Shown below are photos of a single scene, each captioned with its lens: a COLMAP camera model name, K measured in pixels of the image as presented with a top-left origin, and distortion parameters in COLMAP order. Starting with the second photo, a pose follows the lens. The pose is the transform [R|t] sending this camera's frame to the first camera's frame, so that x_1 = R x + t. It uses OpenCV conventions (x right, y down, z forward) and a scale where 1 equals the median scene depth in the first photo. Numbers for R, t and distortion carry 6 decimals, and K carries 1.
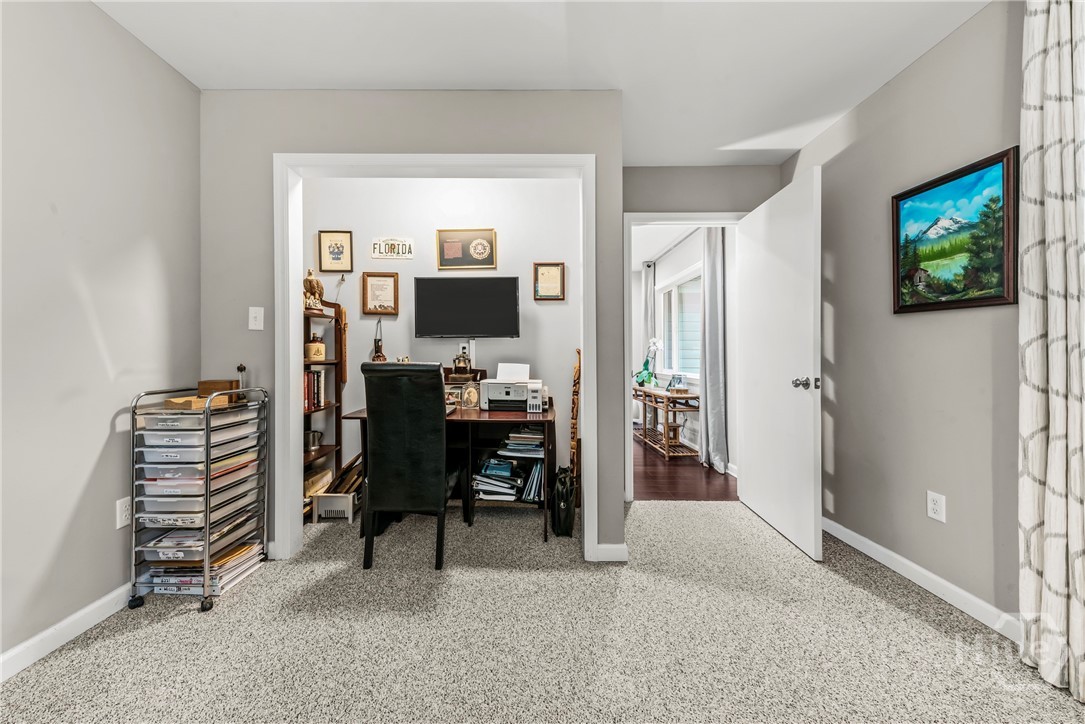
lens RADIAL K [[361.5, 0, 543.1], [0, 361.5, 349.1], [0, 0, 1]] dist [-0.002308, -0.000404]
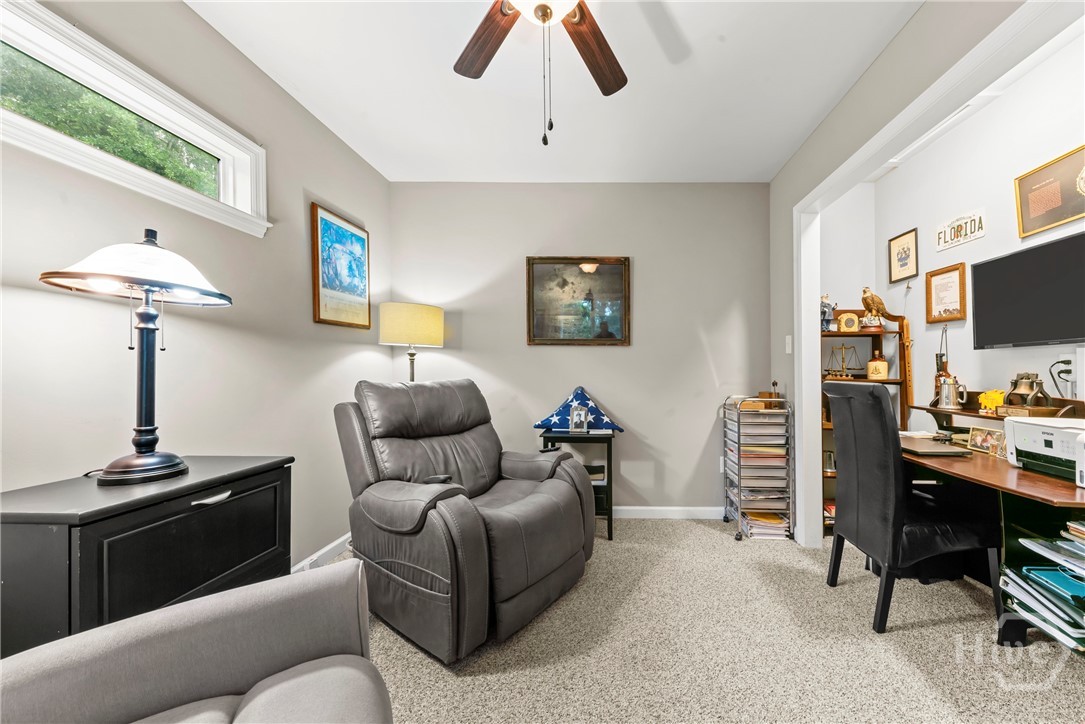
lens RADIAL K [[361.5, 0, 542.0], [0, 361.5, 369.5], [0, 0, 1]] dist [-0.002308, -0.000404]
pose [[-0.131366, -0.008106, -0.991301, 0.448280], [0.017467, 0.999792, -0.010490, 0.000070], [0.991180, -0.018693, -0.131197, 0.247107]]
